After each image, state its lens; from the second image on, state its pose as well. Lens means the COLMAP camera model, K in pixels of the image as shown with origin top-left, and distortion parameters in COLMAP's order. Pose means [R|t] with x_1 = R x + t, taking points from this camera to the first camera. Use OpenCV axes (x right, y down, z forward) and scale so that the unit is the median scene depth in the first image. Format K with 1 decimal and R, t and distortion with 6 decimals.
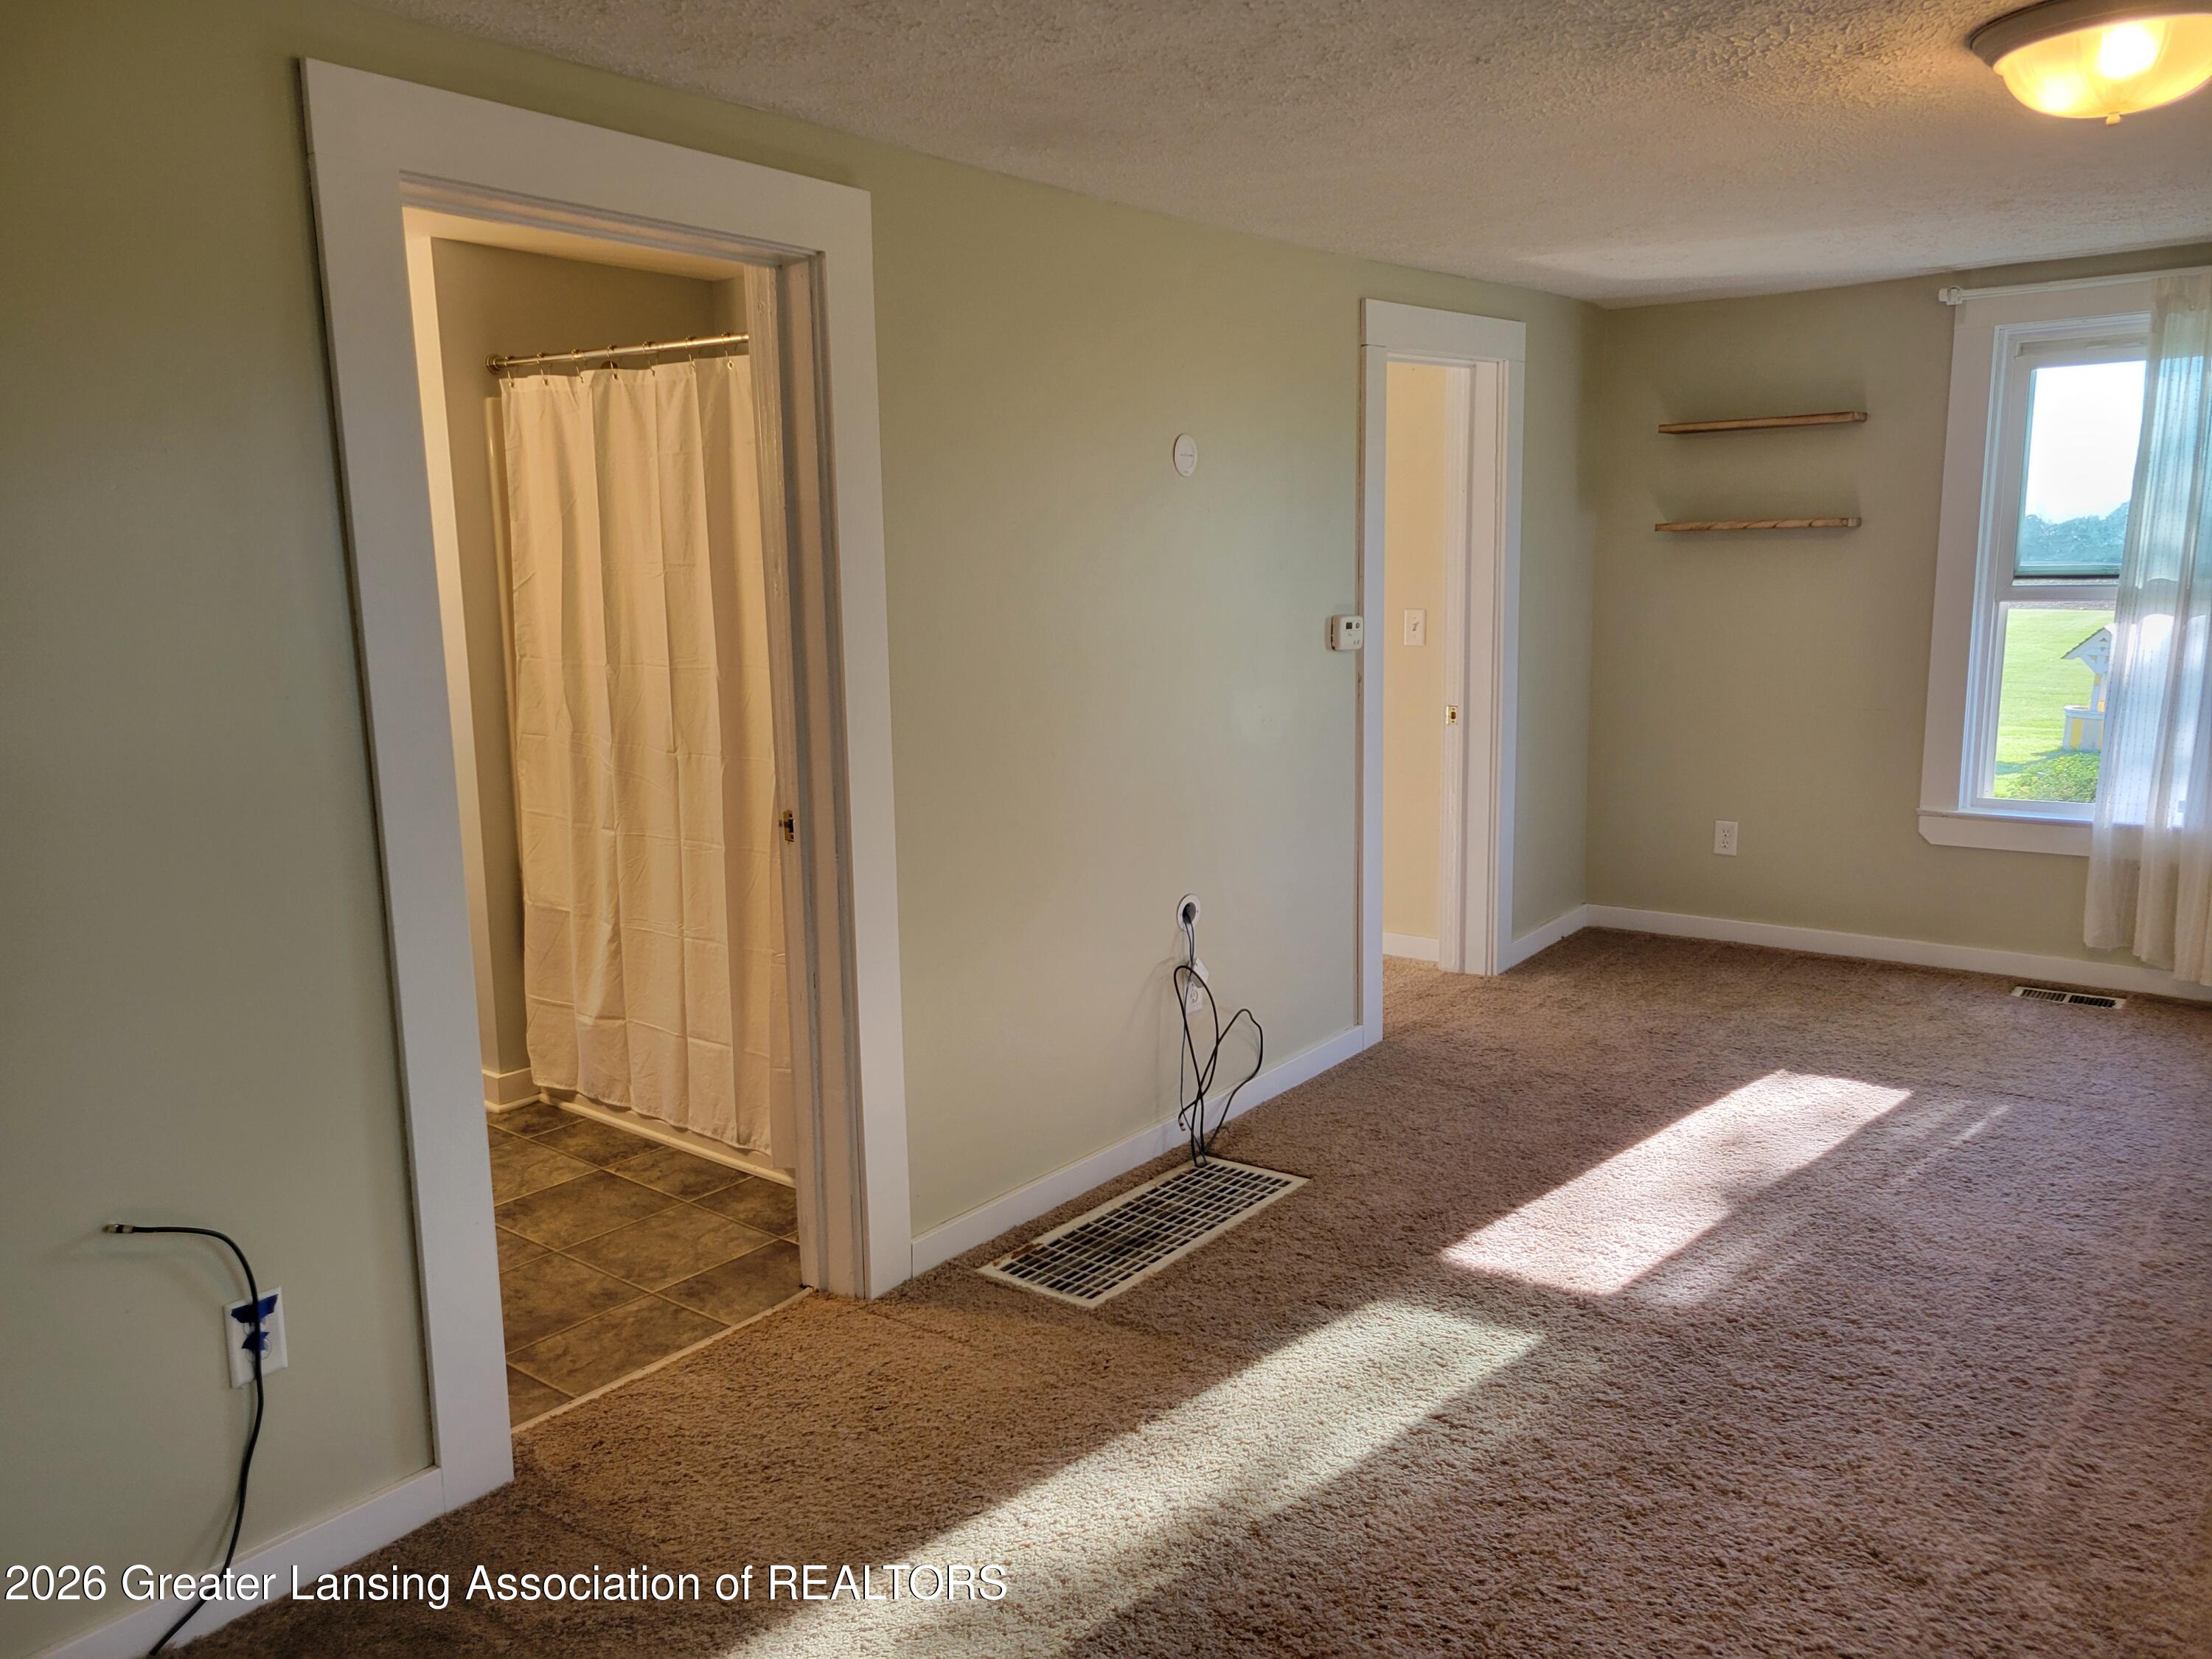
lens RADIAL K [[1652.0, 0, 1083.4], [0, 1652.0, 837.2], [0, 0, 1]] dist [0.047391, -0.028175]
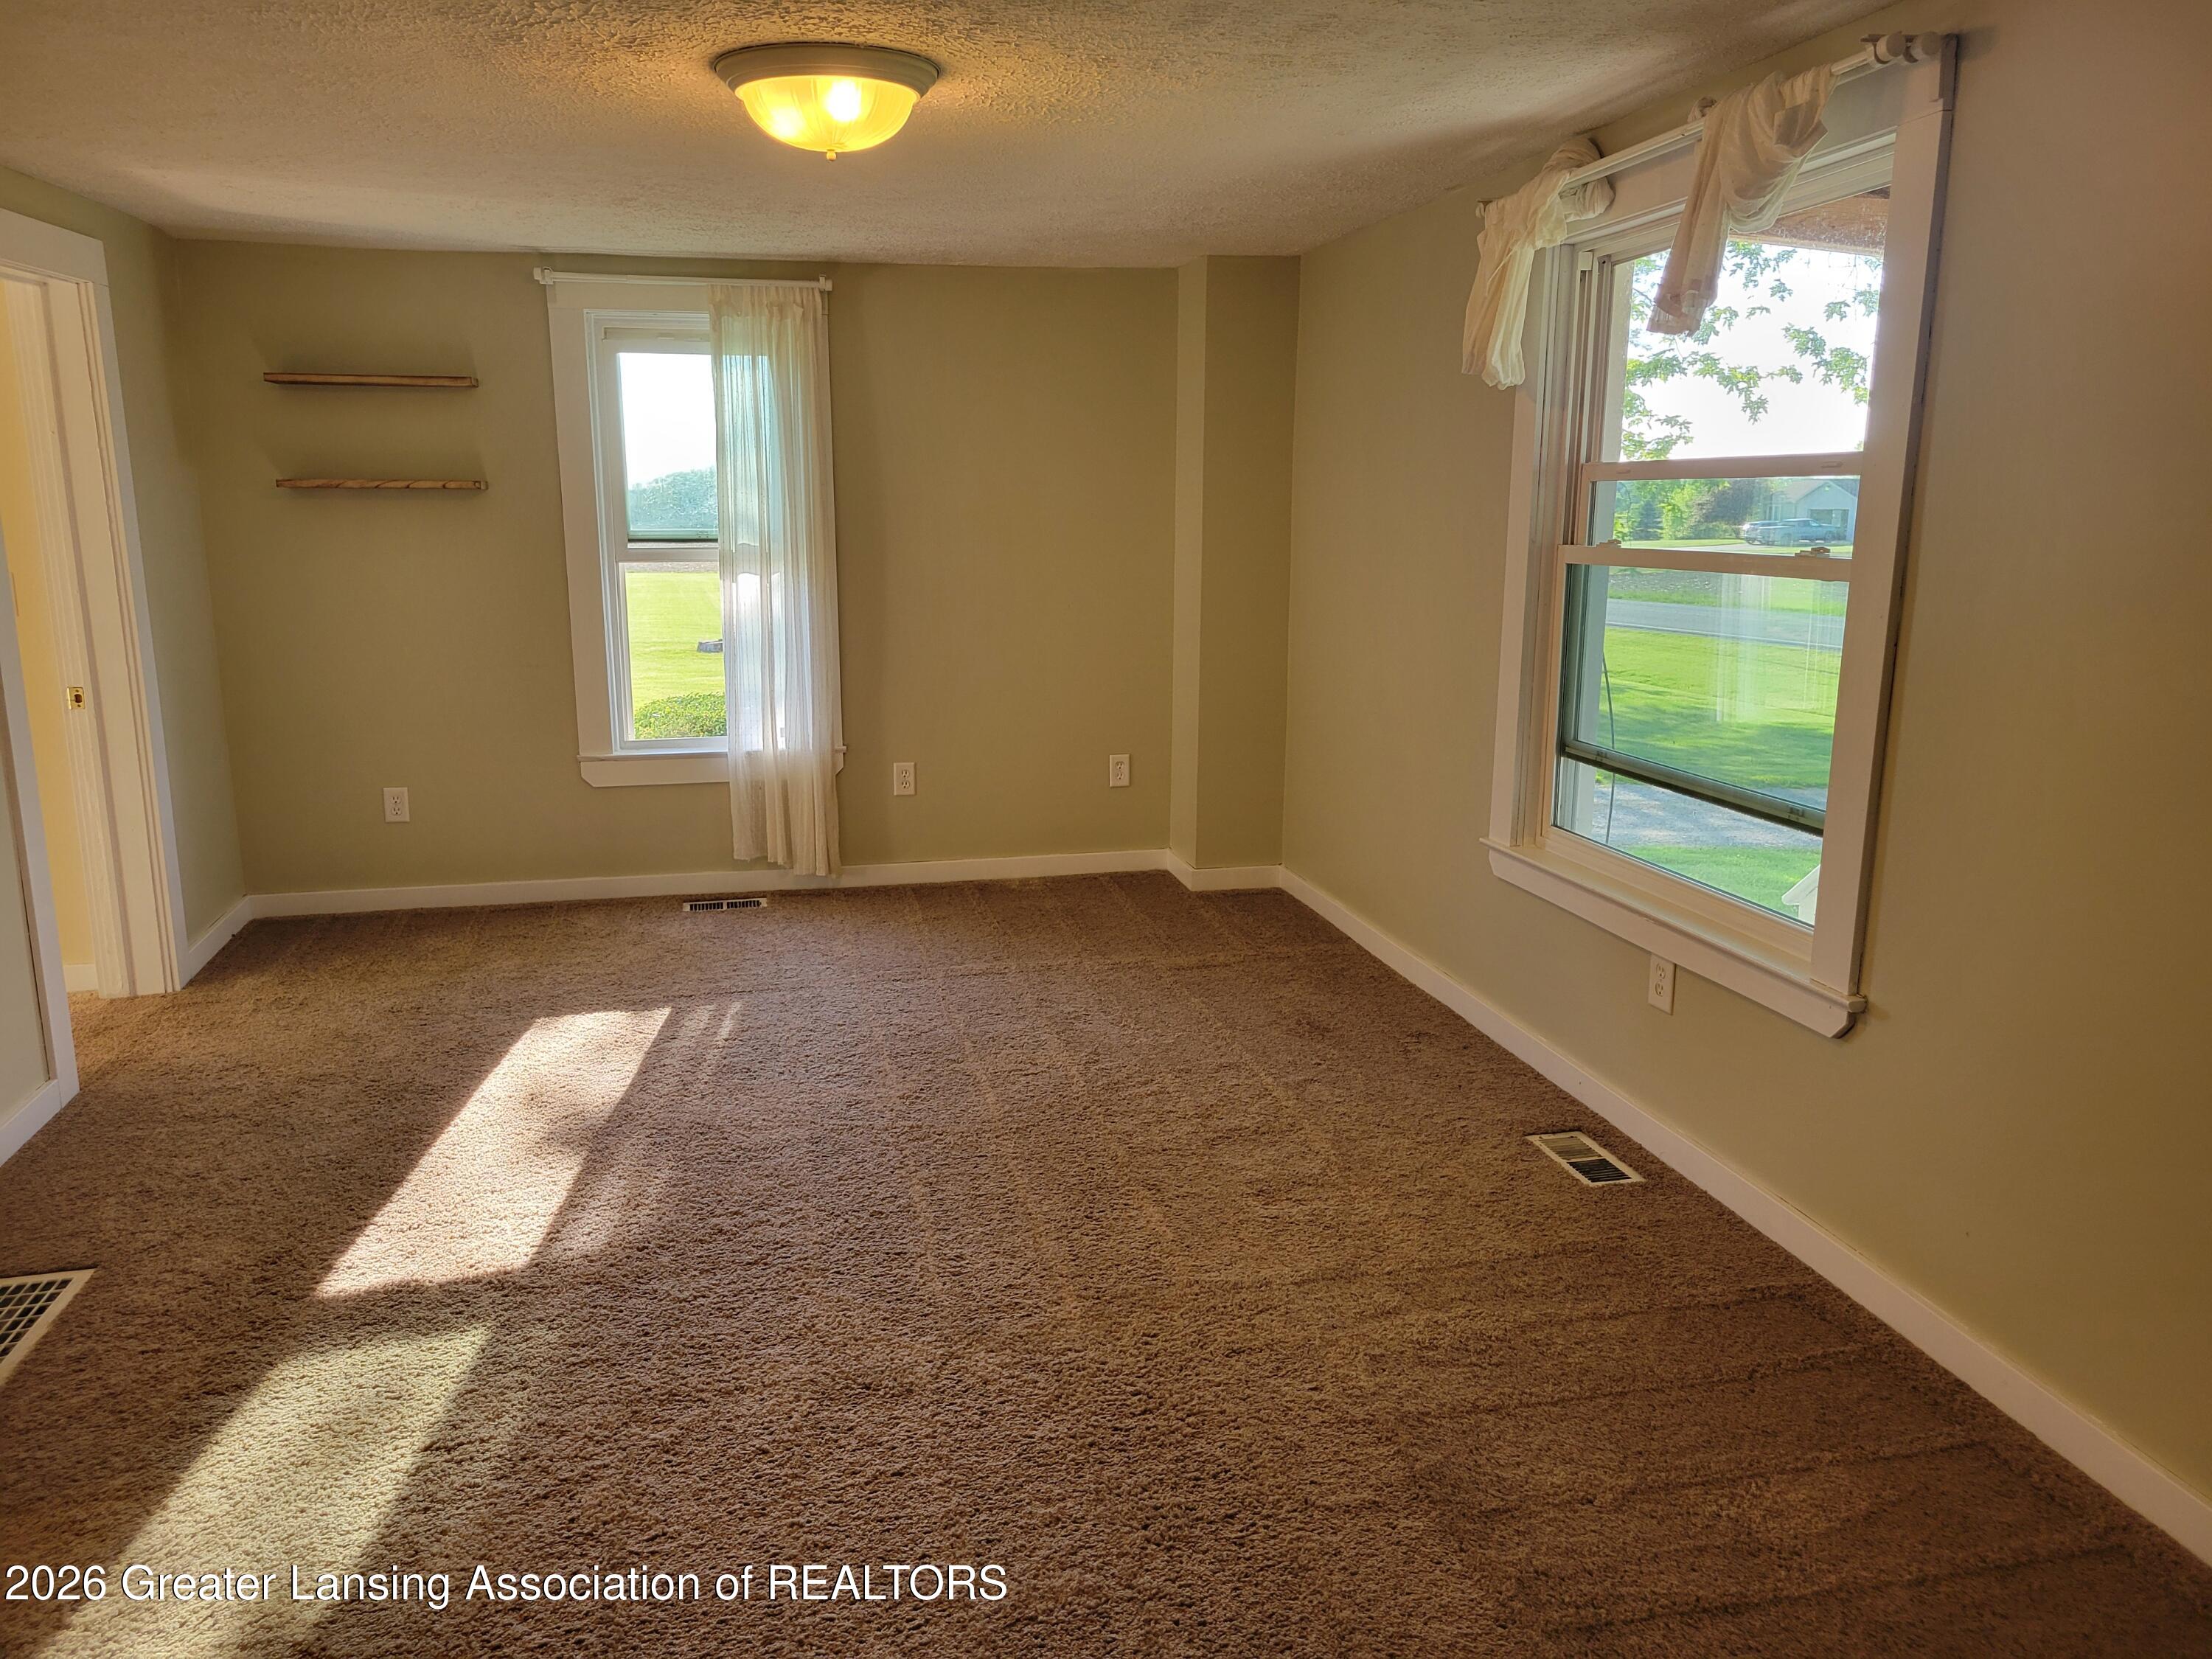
lens RADIAL K [[1650.6, 0, 1115.5], [0, 1650.6, 837.7], [0, 0, 1]] dist [0.053615, -0.041021]
pose [[0.638120, -0.135760, 0.757873, -0.151520], [0.118095, 0.989942, 0.077897, -0.011403], [-0.760826, 0.039794, 0.647735, 0.069205]]
